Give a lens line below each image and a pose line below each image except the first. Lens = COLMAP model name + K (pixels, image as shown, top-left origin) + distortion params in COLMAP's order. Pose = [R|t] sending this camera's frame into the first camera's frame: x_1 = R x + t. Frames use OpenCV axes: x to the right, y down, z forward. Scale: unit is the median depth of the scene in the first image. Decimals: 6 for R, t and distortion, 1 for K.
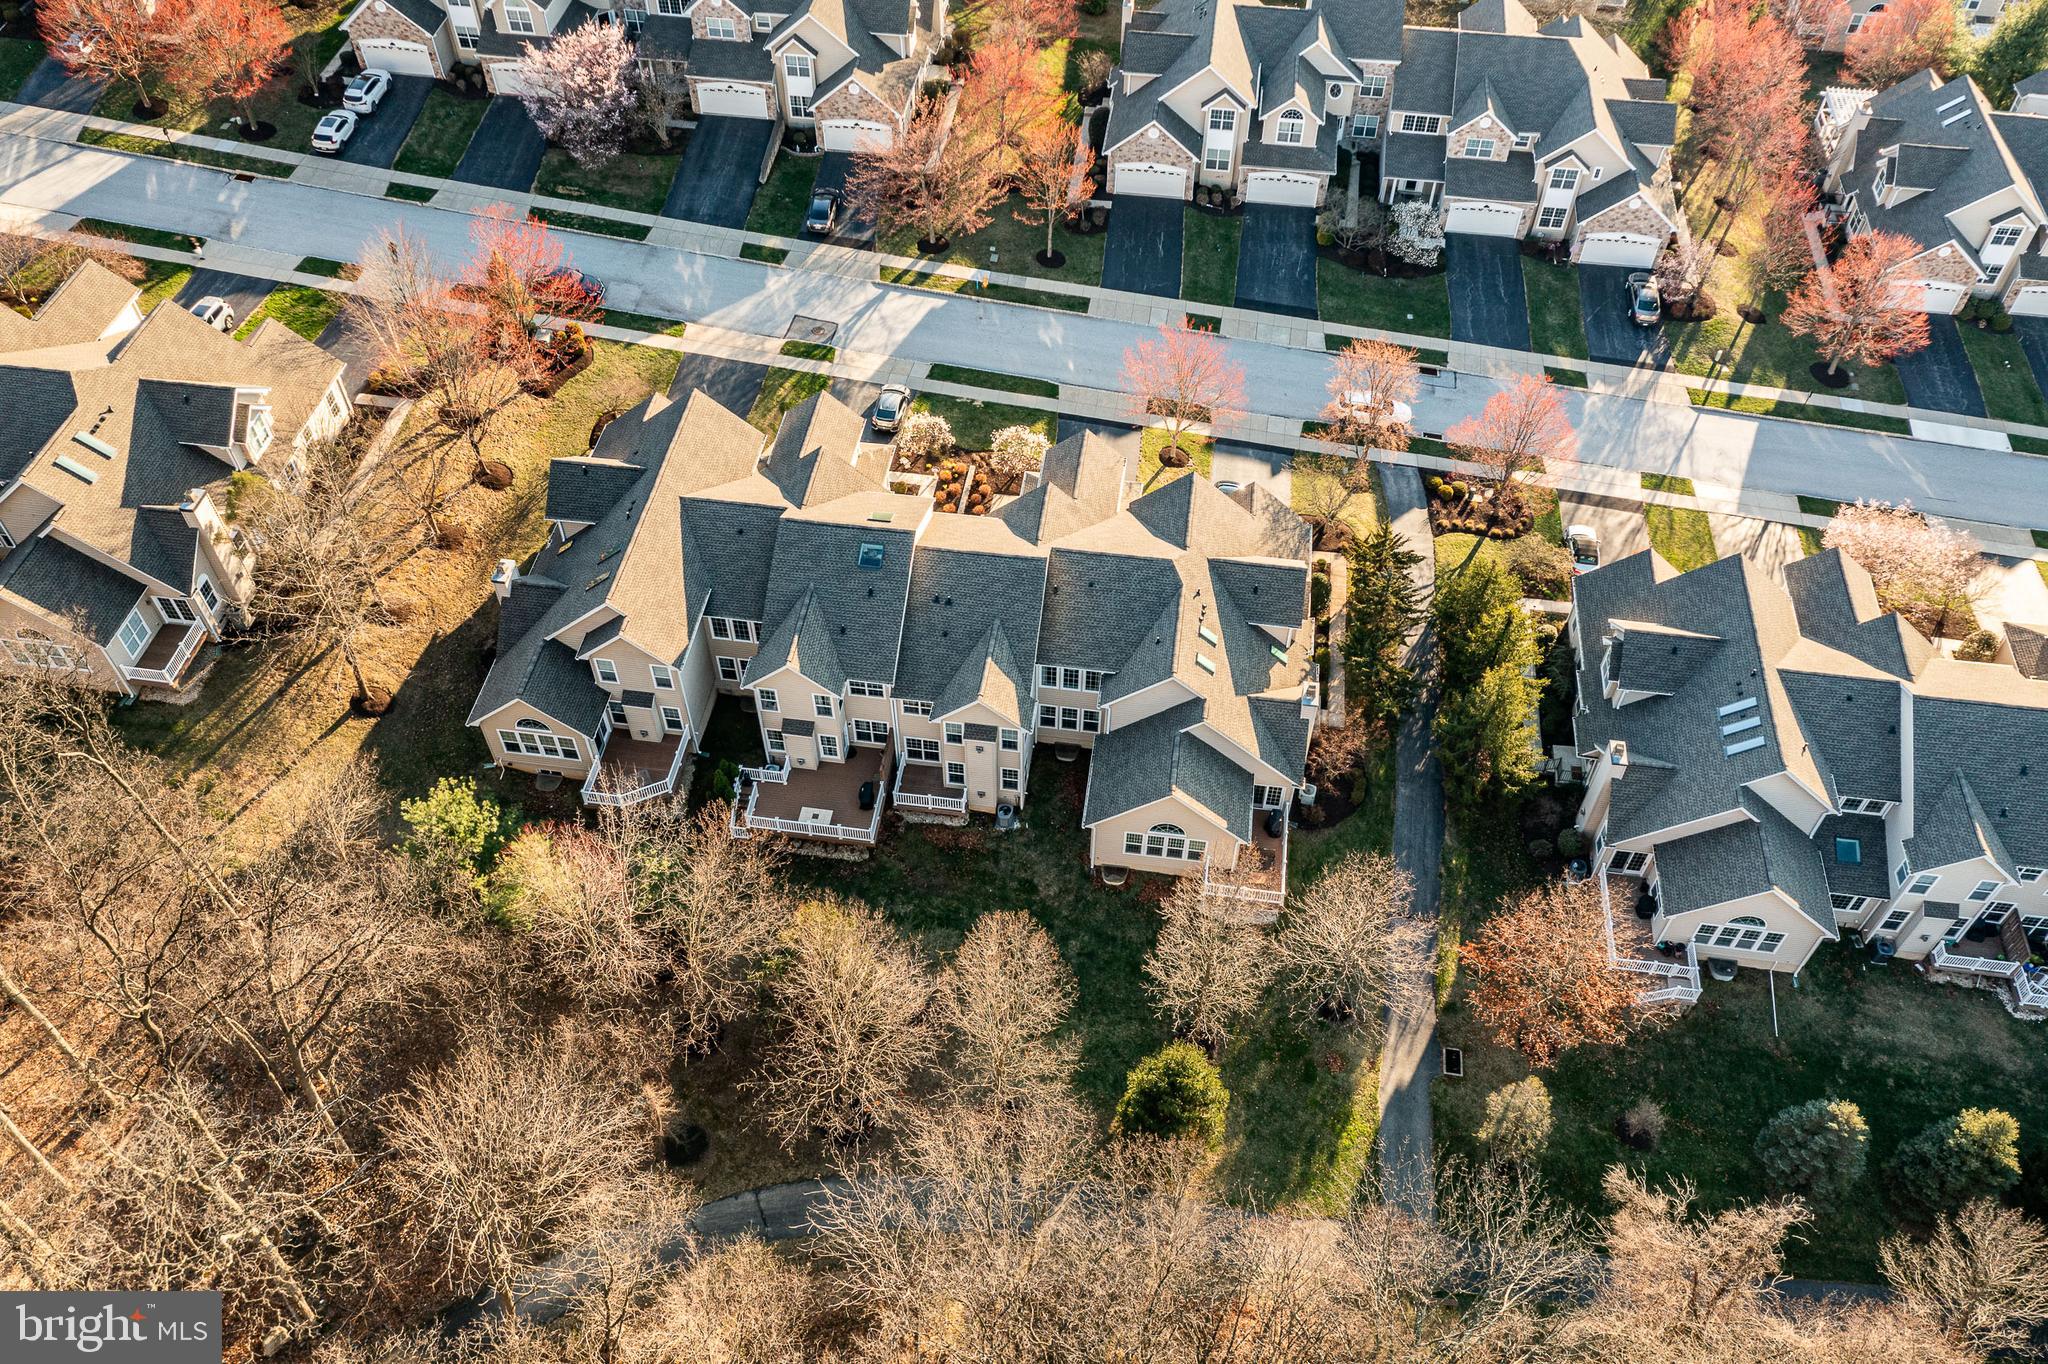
lens RADIAL K [[1681.0, 0, 1034.9], [0, 1681.0, 679.6], [0, 0, 1]] dist [-0.036443, -0.001973]
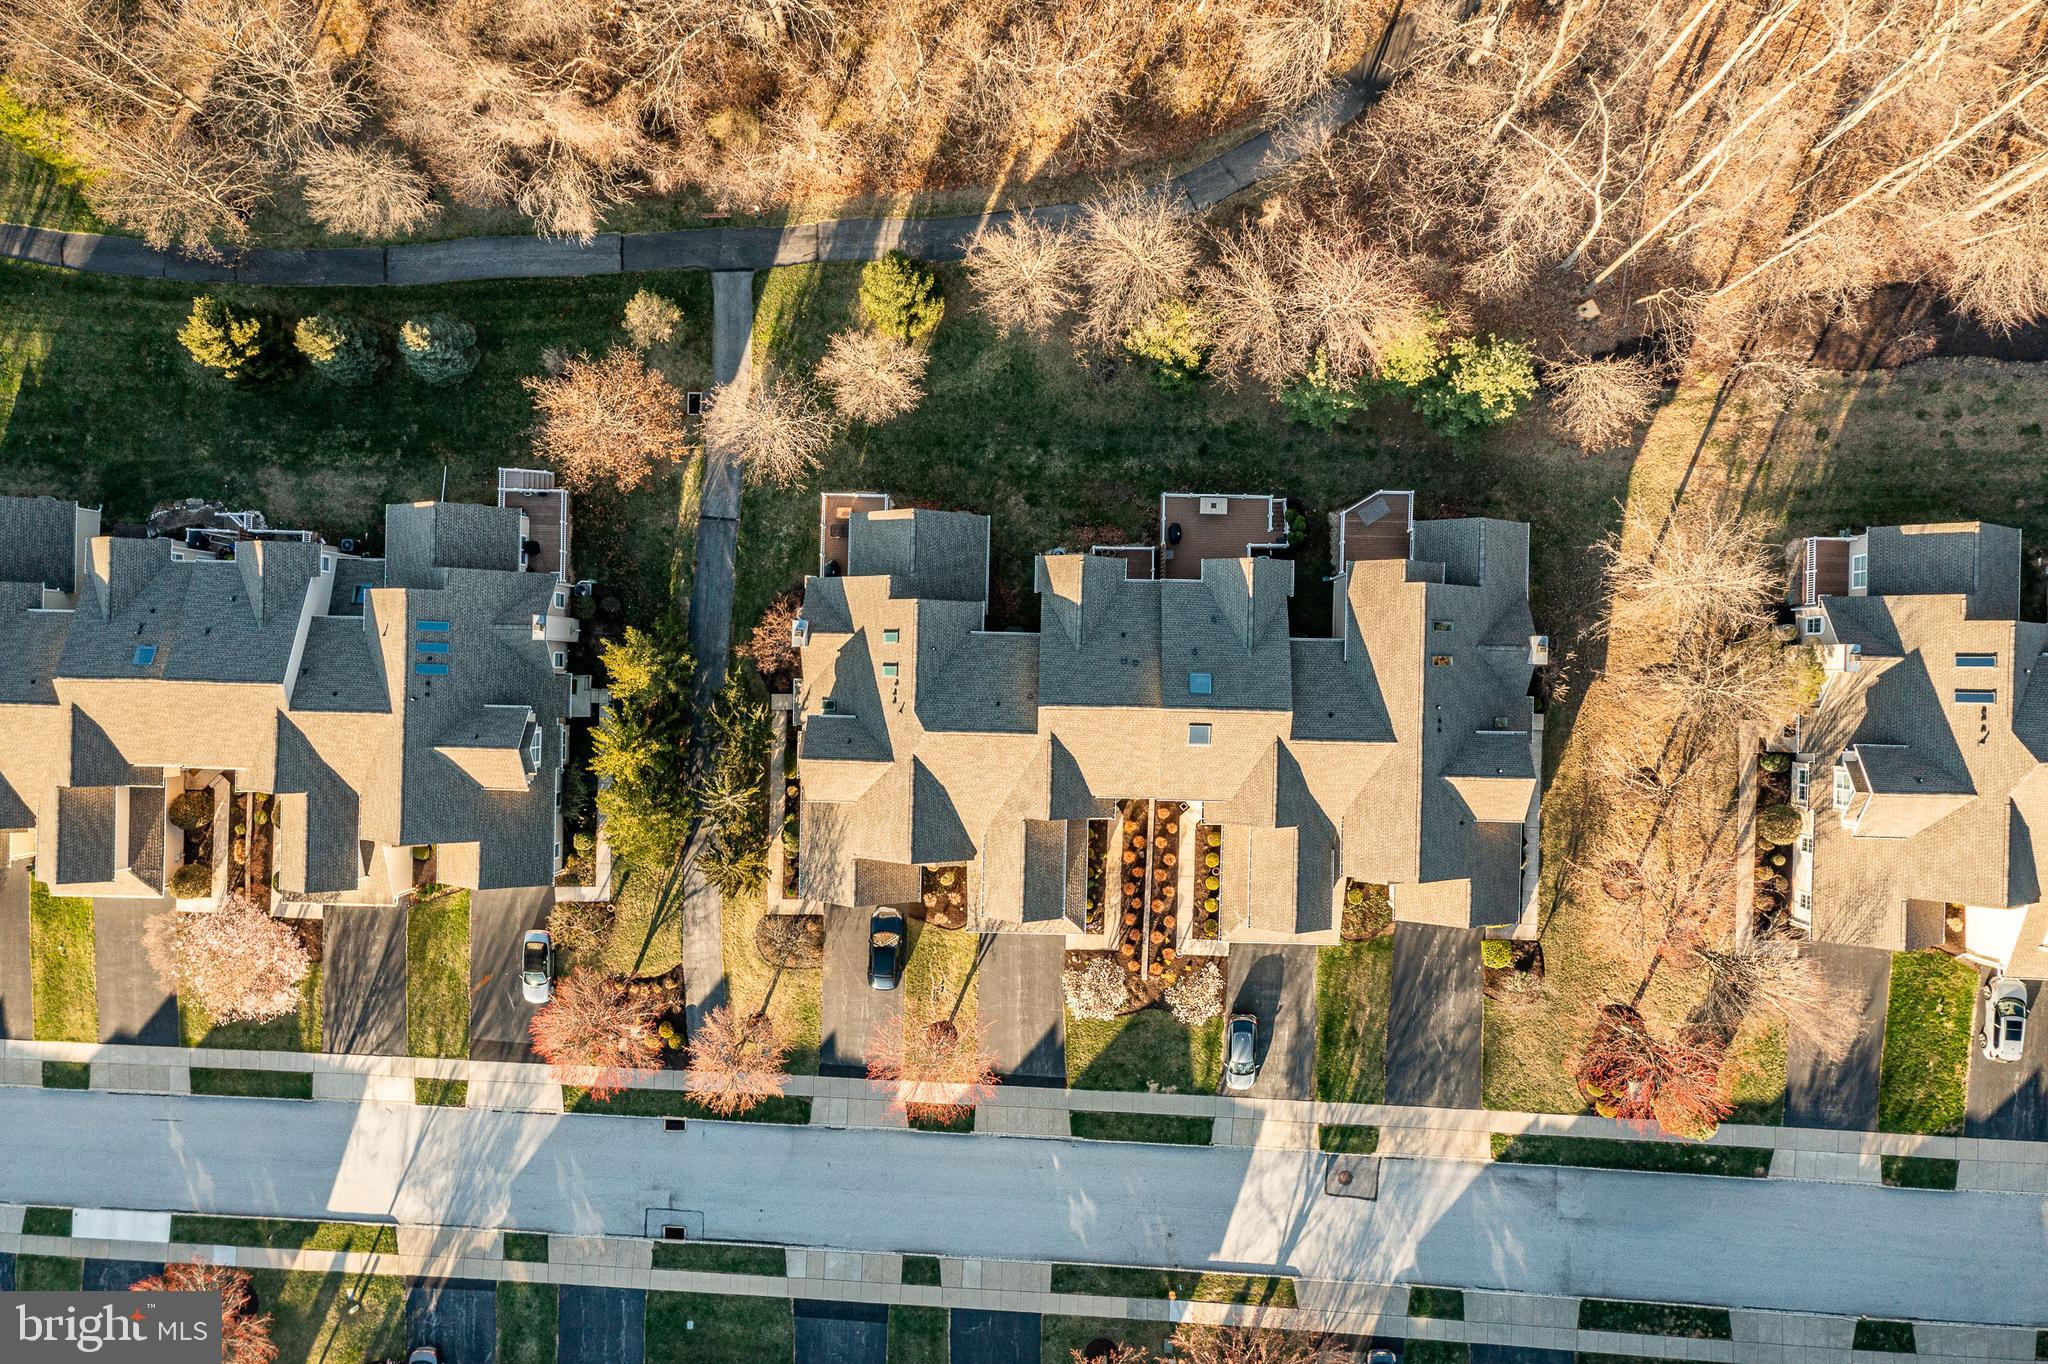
lens RADIAL K [[1681.0, 0, 1032.3], [0, 1681.0, 684.1], [0, 0, 1]] dist [-0.036443, -0.001973]
pose [[-0.994256, 0.105408, 0.018561, -0.008648], [-0.062982, -0.716422, 0.694818, -0.676709], [0.086537, 0.689658, 0.718946, 0.175560]]
